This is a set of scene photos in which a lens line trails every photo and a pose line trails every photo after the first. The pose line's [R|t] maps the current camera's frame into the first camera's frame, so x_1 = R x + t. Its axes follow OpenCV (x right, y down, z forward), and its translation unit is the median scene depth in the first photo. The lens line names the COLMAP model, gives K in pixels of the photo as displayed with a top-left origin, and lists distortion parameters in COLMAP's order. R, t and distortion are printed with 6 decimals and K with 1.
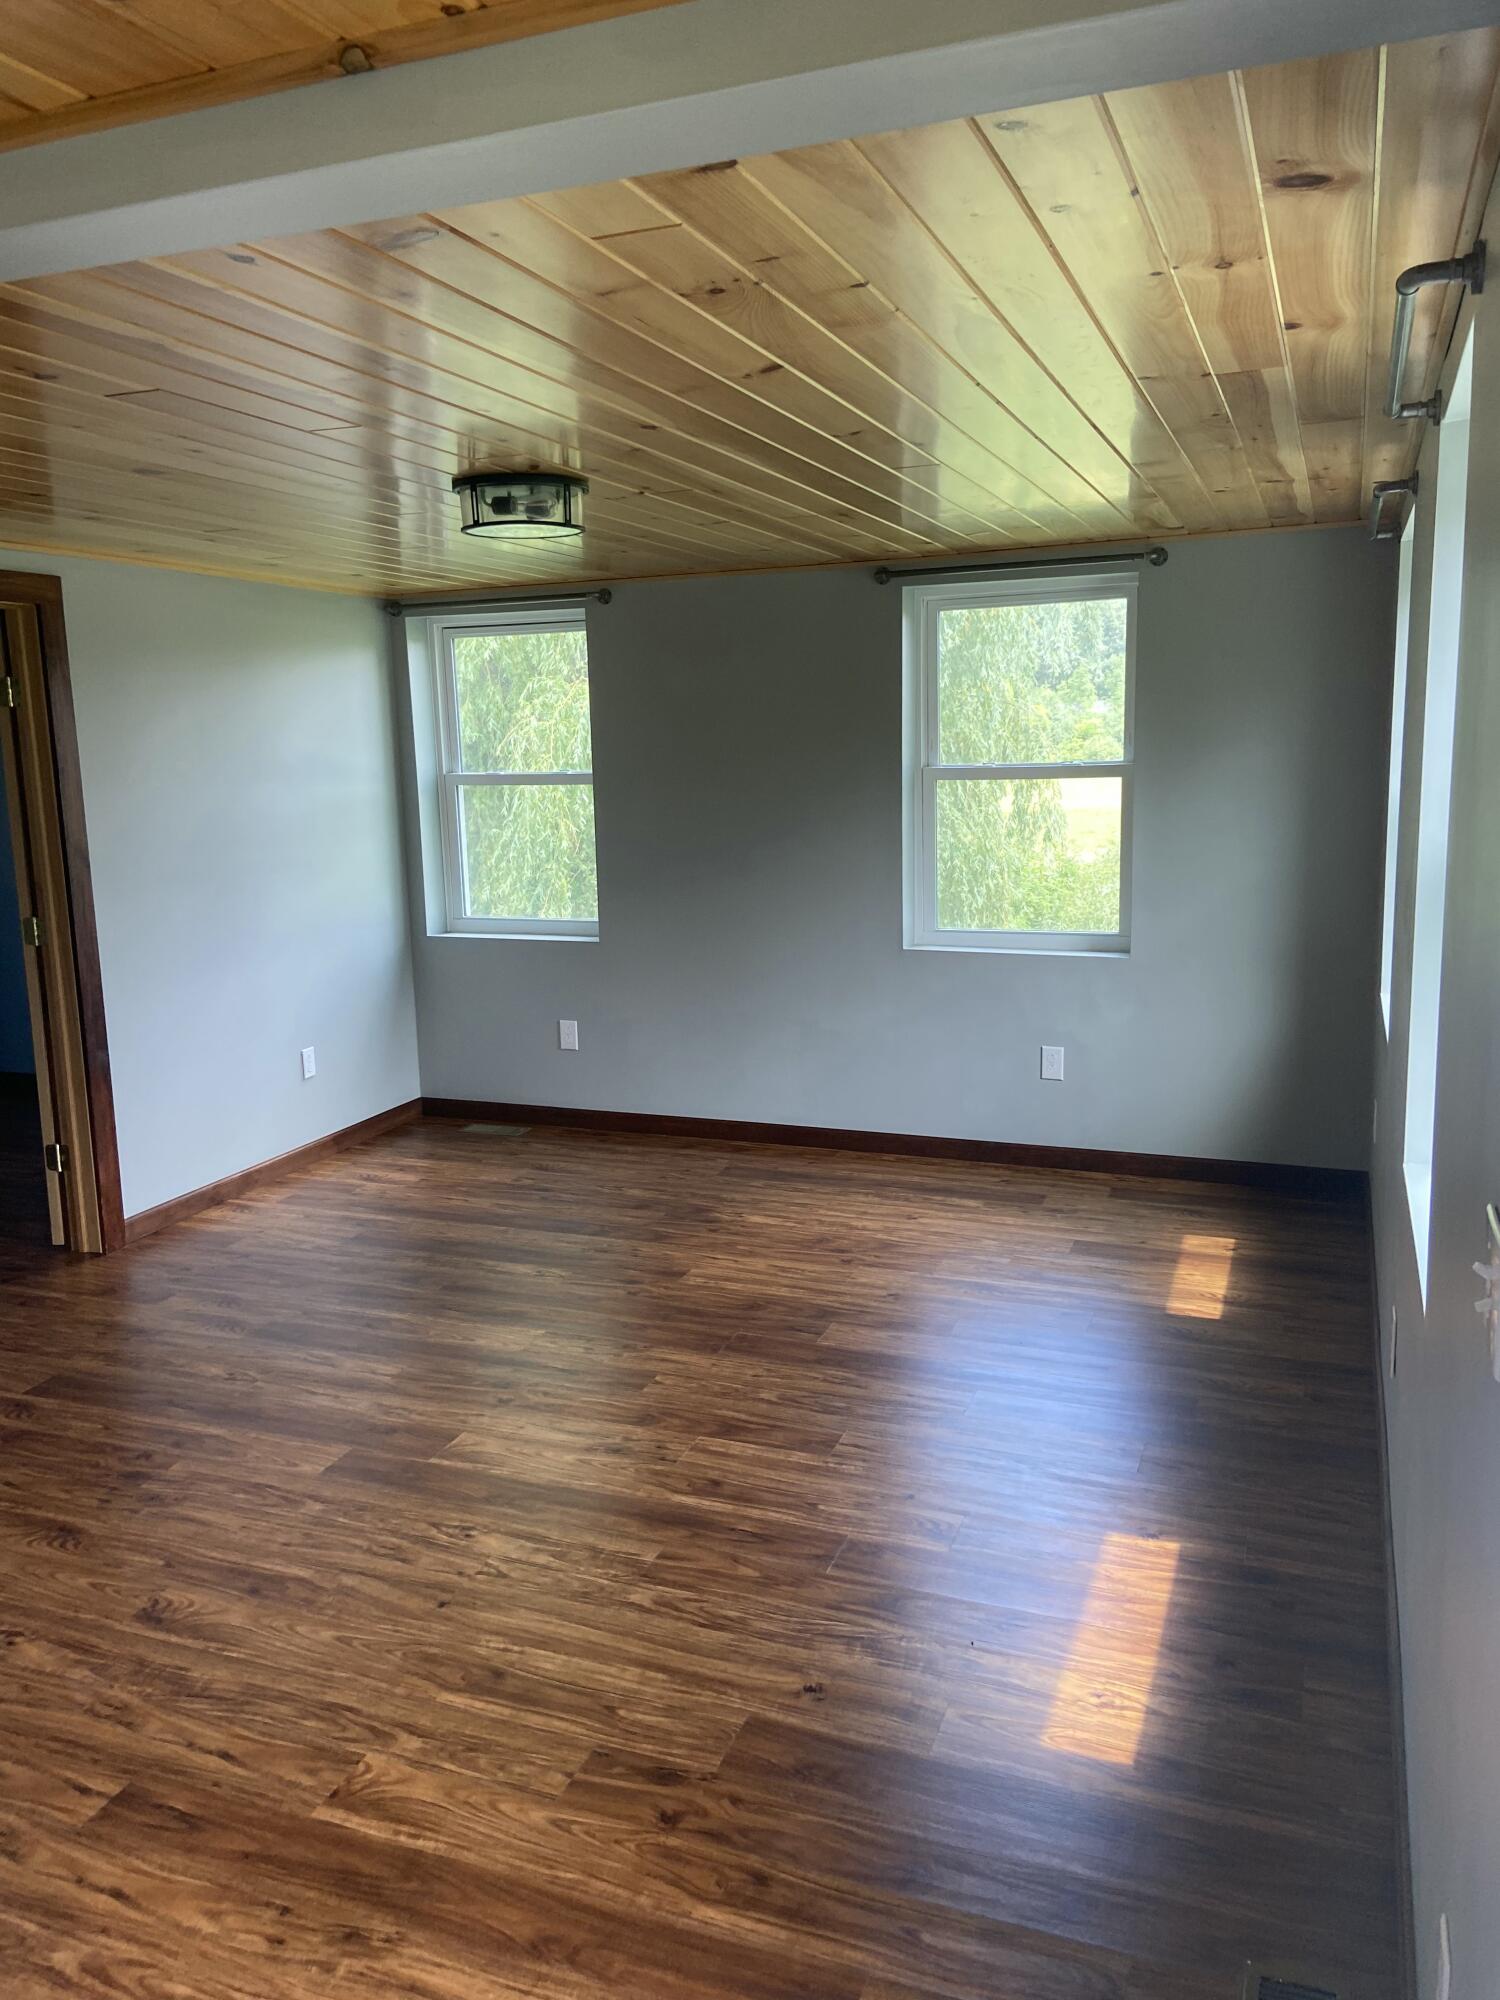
lens RADIAL K [[1504.5, 0, 741.8], [0, 1504.5, 1001.9], [0, 0, 1]] dist [0.019343, -0.004674]
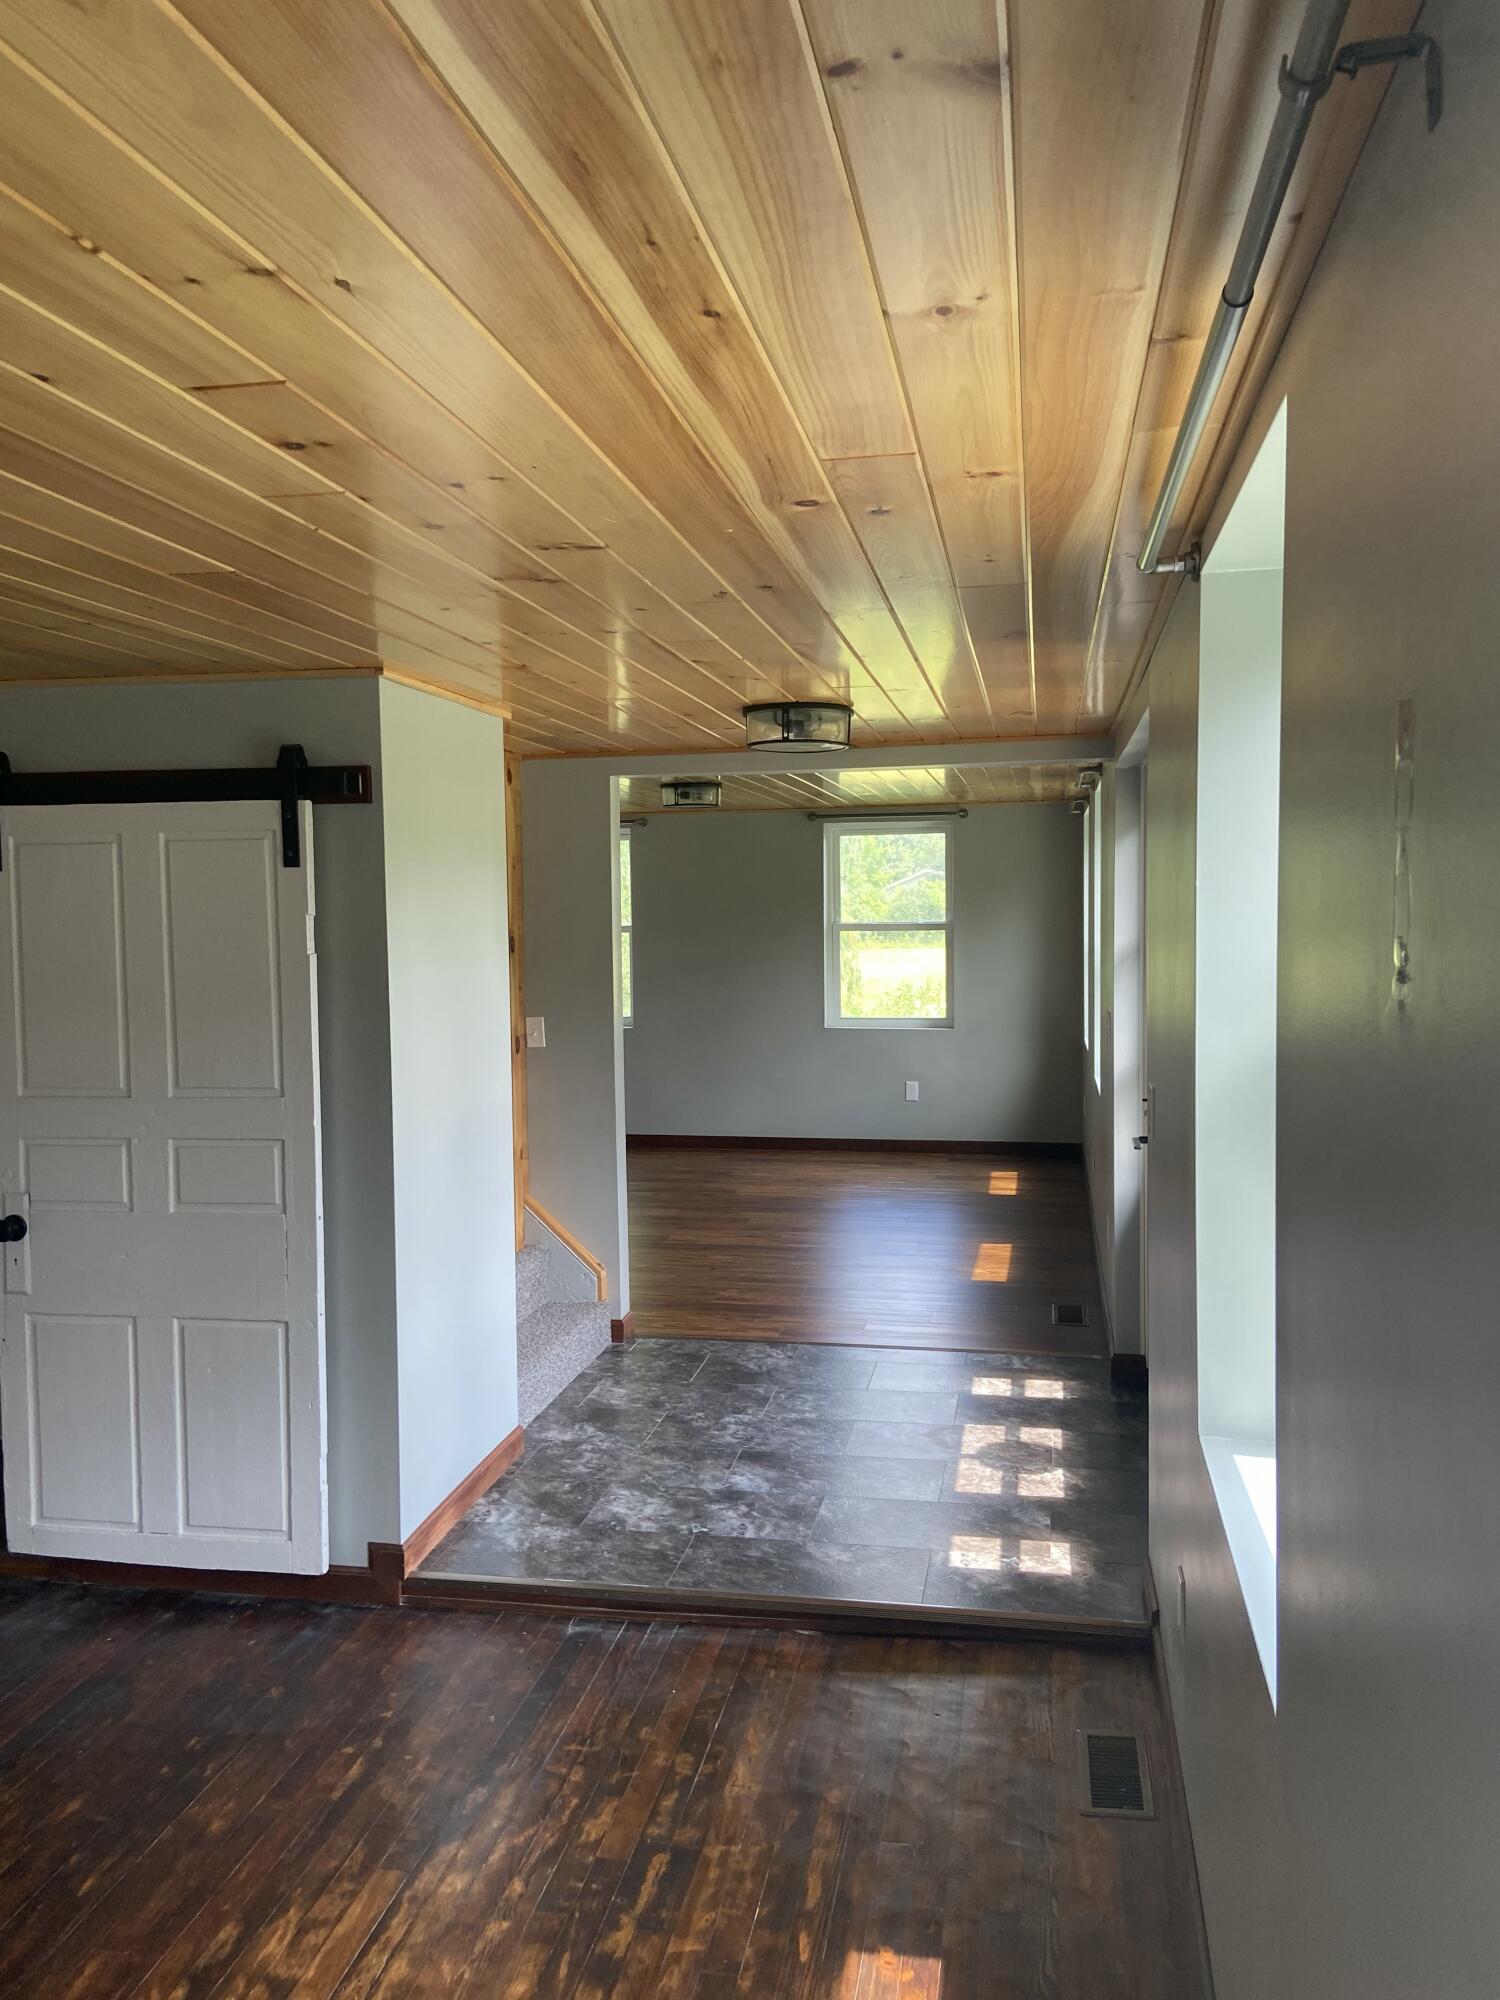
lens RADIAL K [[1504.5, 0, 755.1], [0, 1504.5, 1001.1], [0, 0, 1]] dist [0.019343, -0.004674]
pose [[0.983921, 0.003609, 0.178567, -0.286203], [0.018133, 0.992611, -0.119981, 0.143637], [-0.177681, 0.121290, 0.976585, -0.689544]]
